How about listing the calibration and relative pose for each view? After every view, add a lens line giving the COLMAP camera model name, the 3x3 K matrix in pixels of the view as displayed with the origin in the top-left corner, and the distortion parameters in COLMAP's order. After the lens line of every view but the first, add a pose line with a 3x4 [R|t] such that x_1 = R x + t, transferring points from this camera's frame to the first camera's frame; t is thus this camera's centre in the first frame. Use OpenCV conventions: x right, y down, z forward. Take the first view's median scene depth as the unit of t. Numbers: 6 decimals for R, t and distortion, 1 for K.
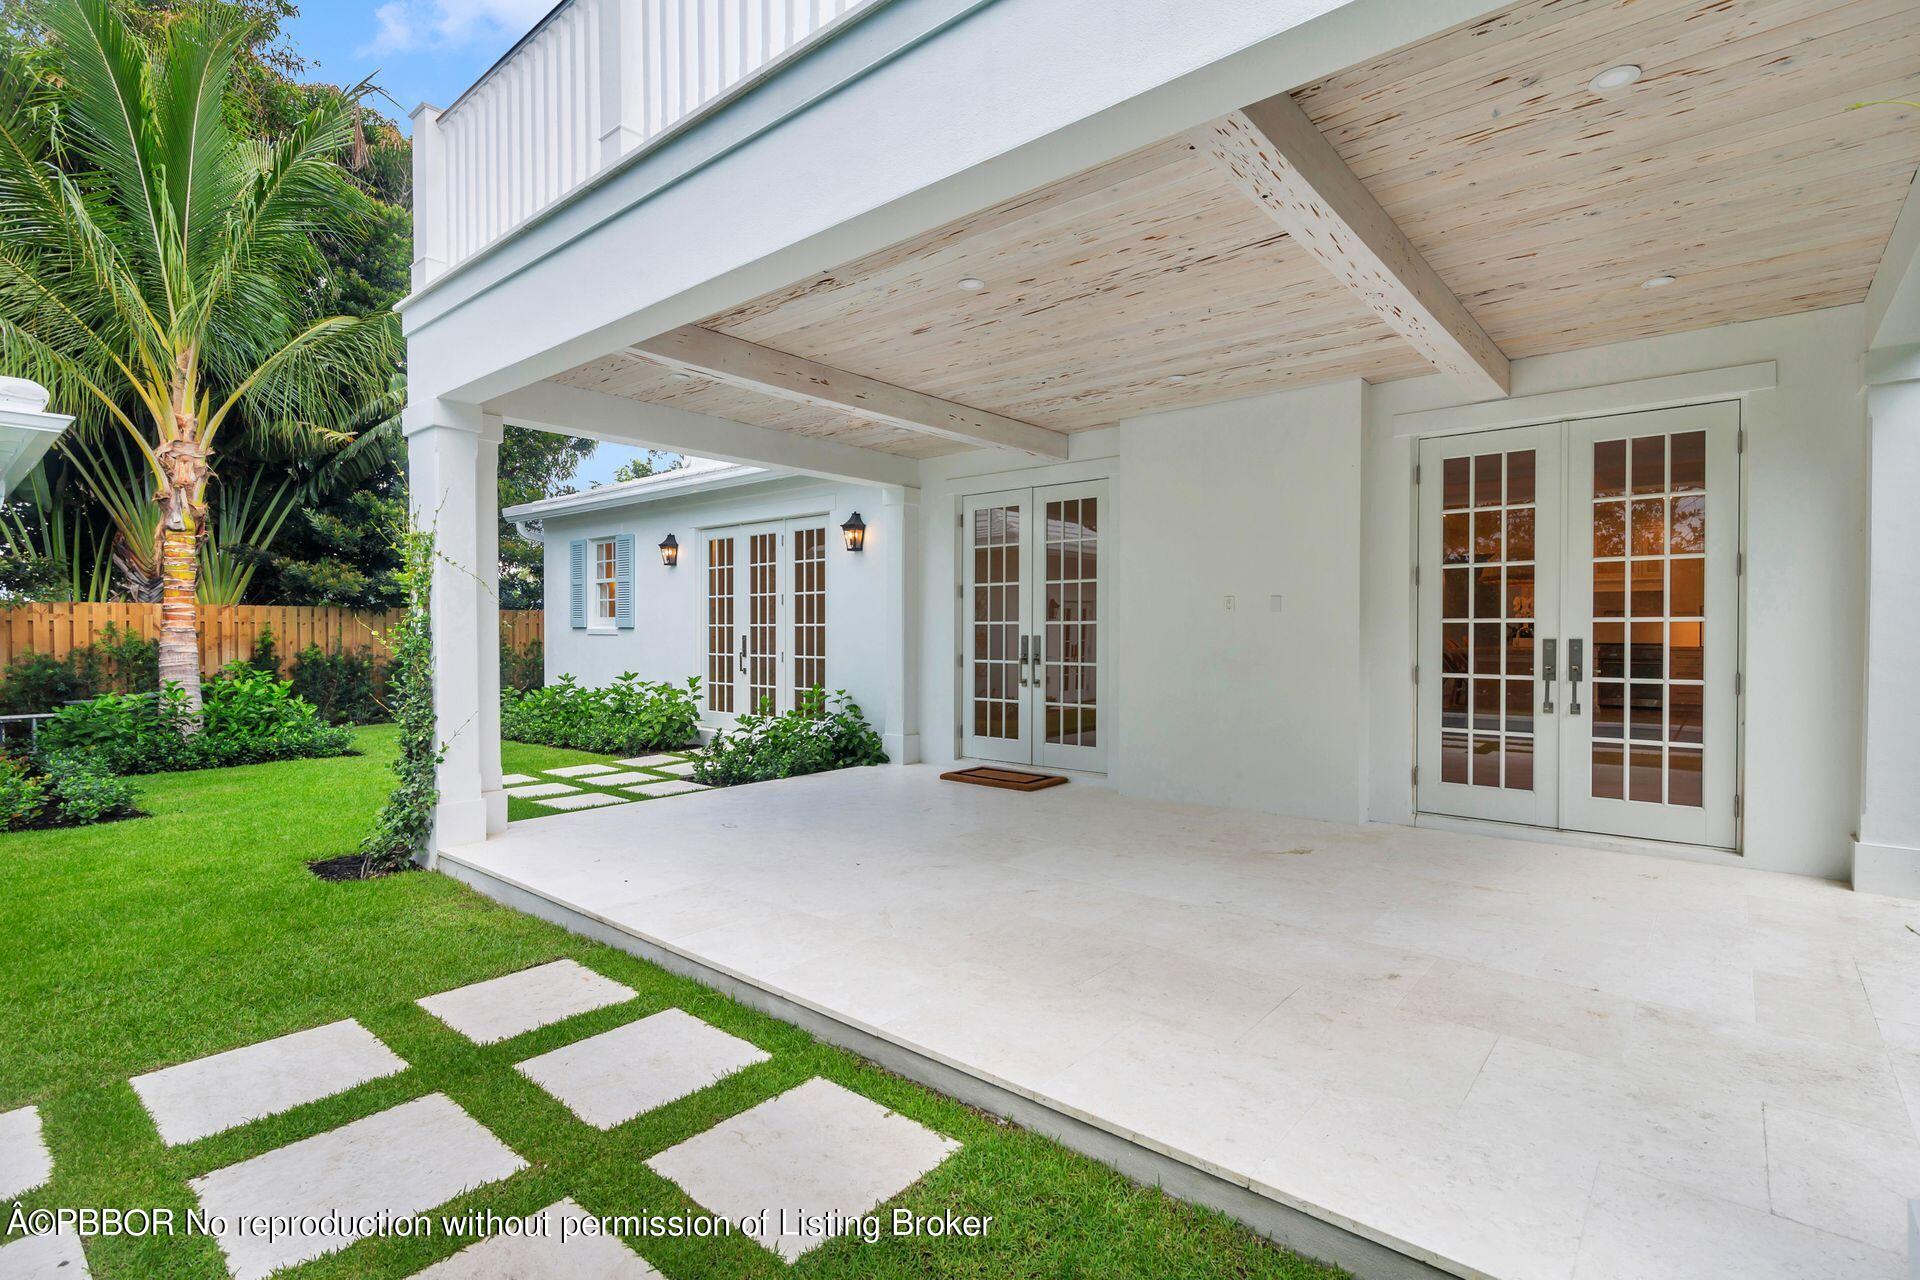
lens RADIAL K [[906.5, 0, 957.6], [0, 906.5, 642.8], [0, 0, 1]] dist [0.000610, 0.001104]
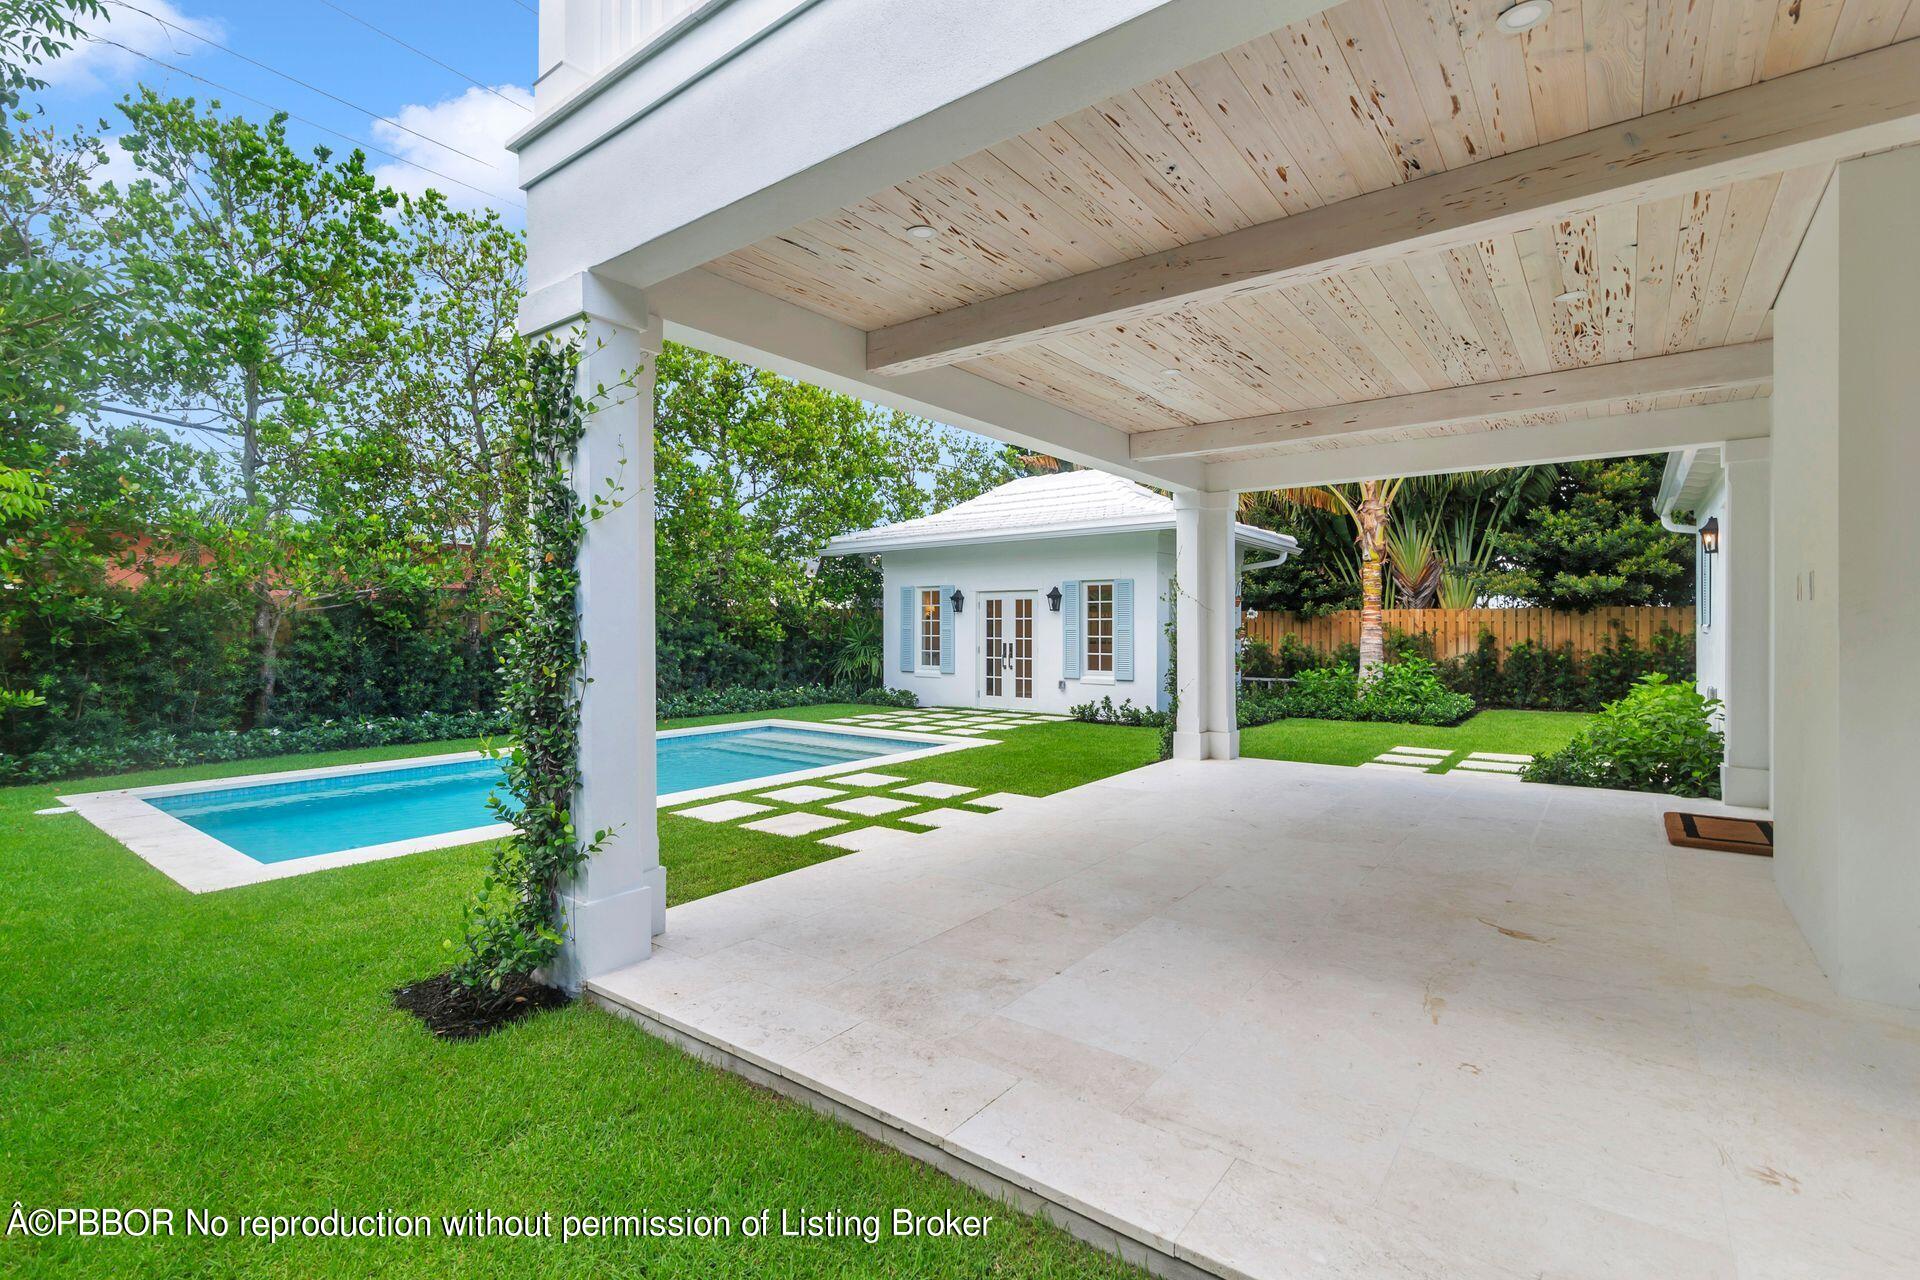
lens RADIAL K [[881.1, 0, 956.3], [0, 881.1, 629.6], [0, 0, 1]] dist [0.002805, 0.000806]
pose [[0.051356, 0.001371, -0.998679, 0.576598], [-0.011505, 0.999934, 0.000781, -0.005548], [0.998614, 0.011449, 0.051369, 0.276299]]
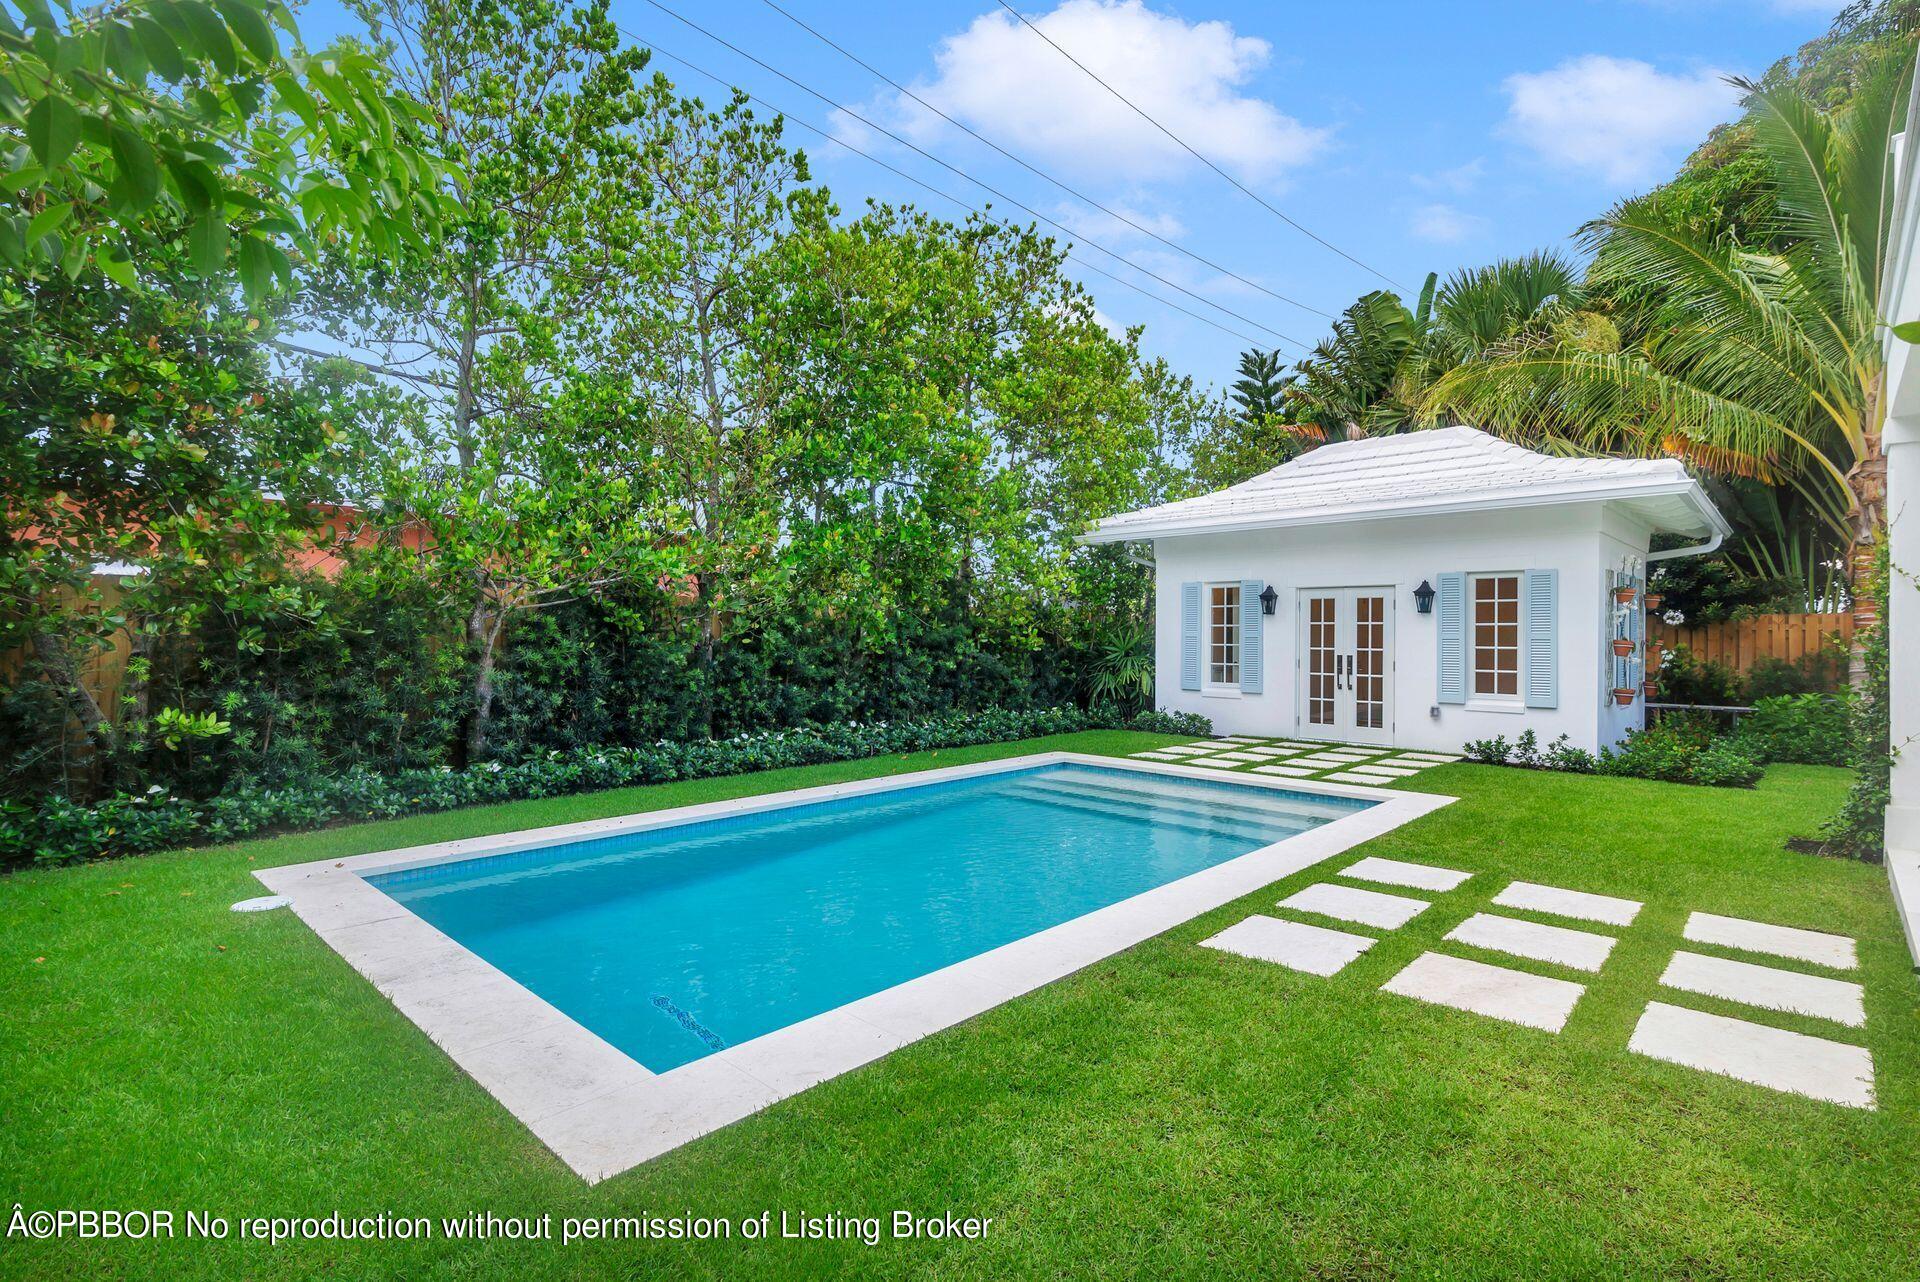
lens RADIAL K [[906.5, 0, 947.8], [0, 906.5, 641.1], [0, 0, 1]] dist [0.000610, 0.001104]
pose [[-0.060314, 0.006356, -0.998159, 0.287116], [-0.016615, 0.999835, 0.007371, -0.000858], [0.998041, 0.017029, -0.060199, -0.014194]]
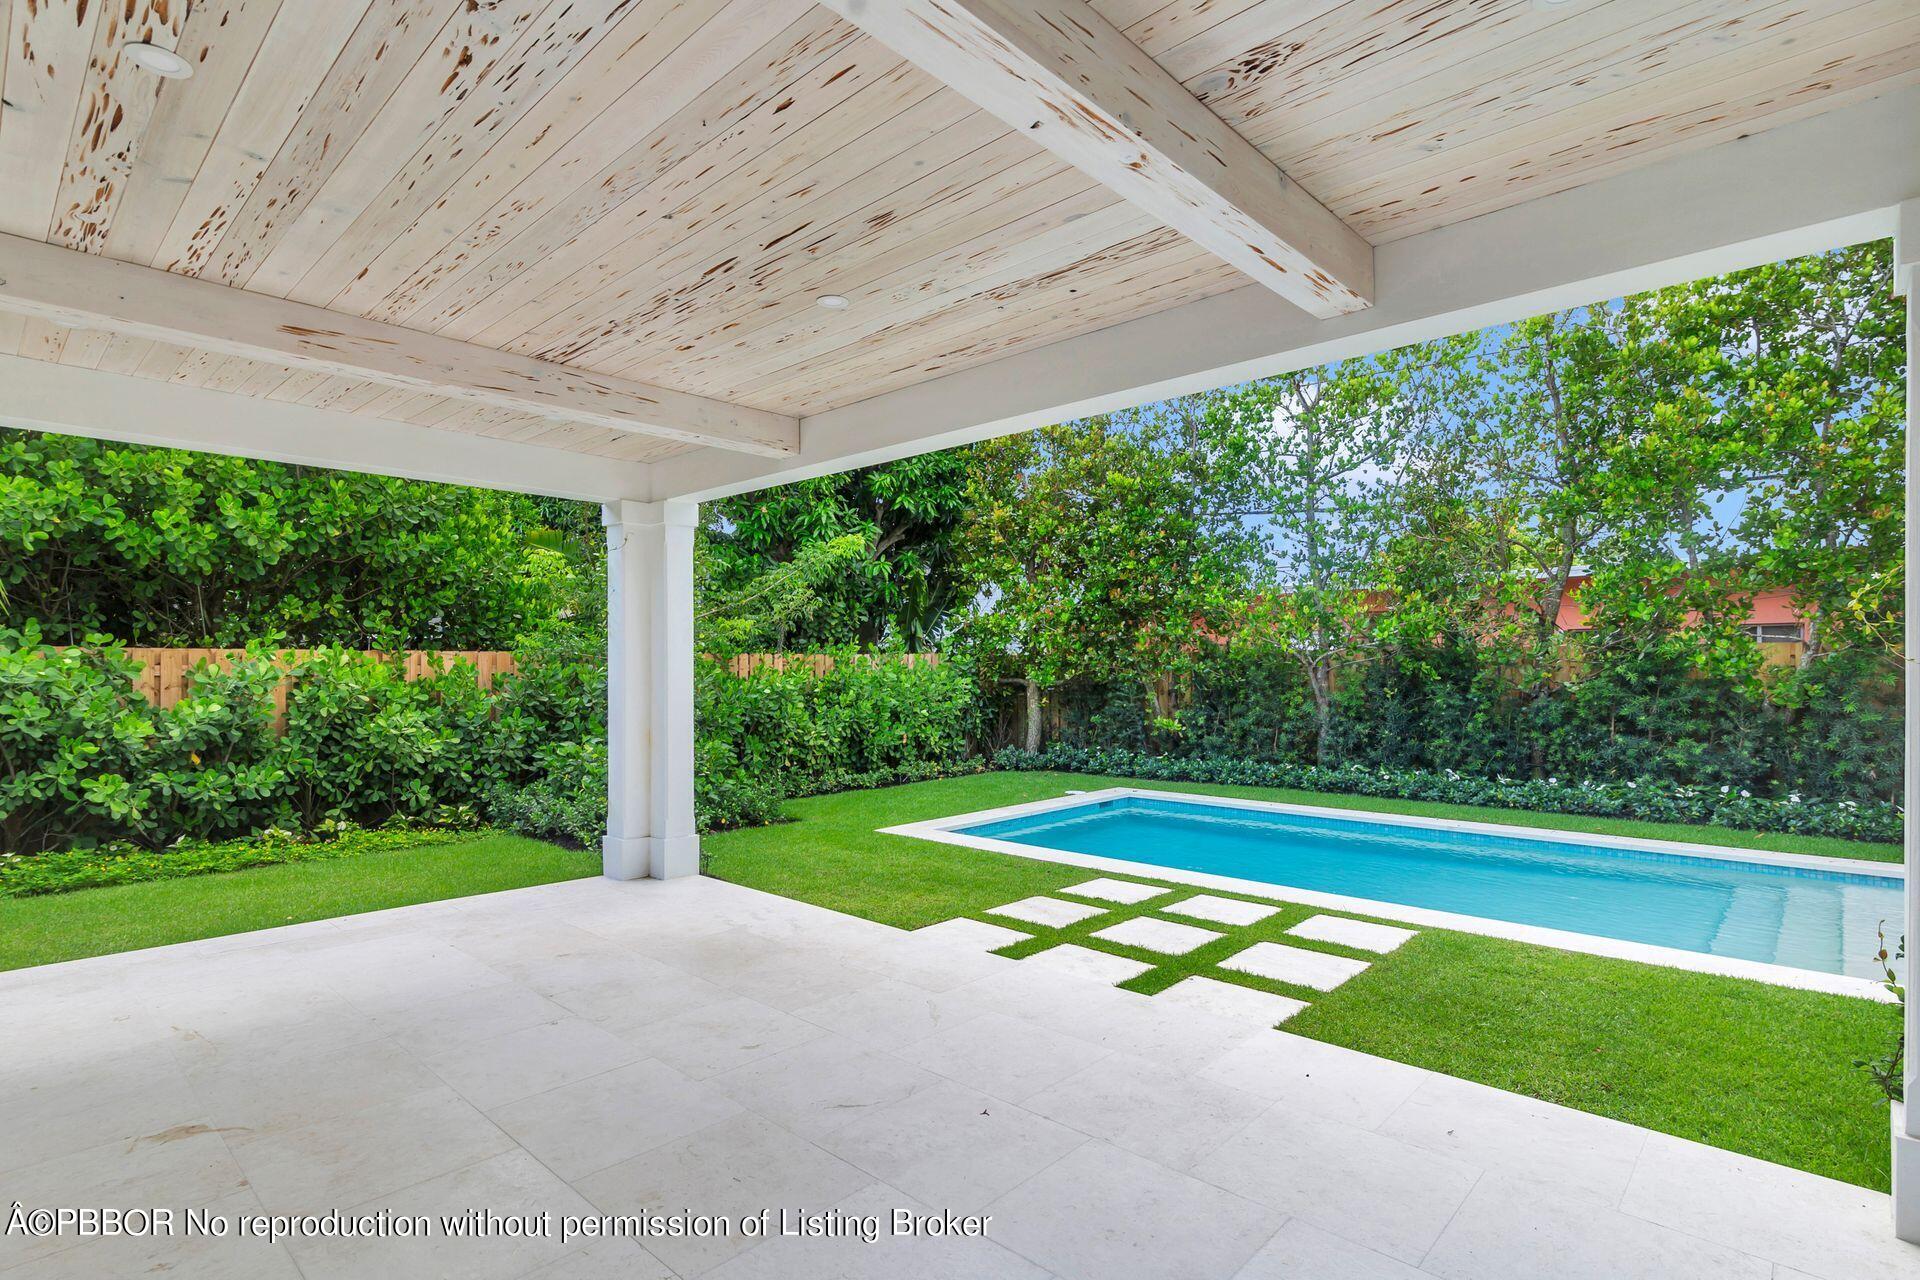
lens RADIAL K [[937.9, 0, 927.0], [0, 937.9, 667.5], [0, 0, 1]] dist [0.002960, 0.000007]
pose [[-0.997897, 0.002246, 0.064781, -0.057273], [0.002987, 0.999931, 0.011347, -0.029138], [-0.064751, 0.011516, -0.997835, 0.828747]]
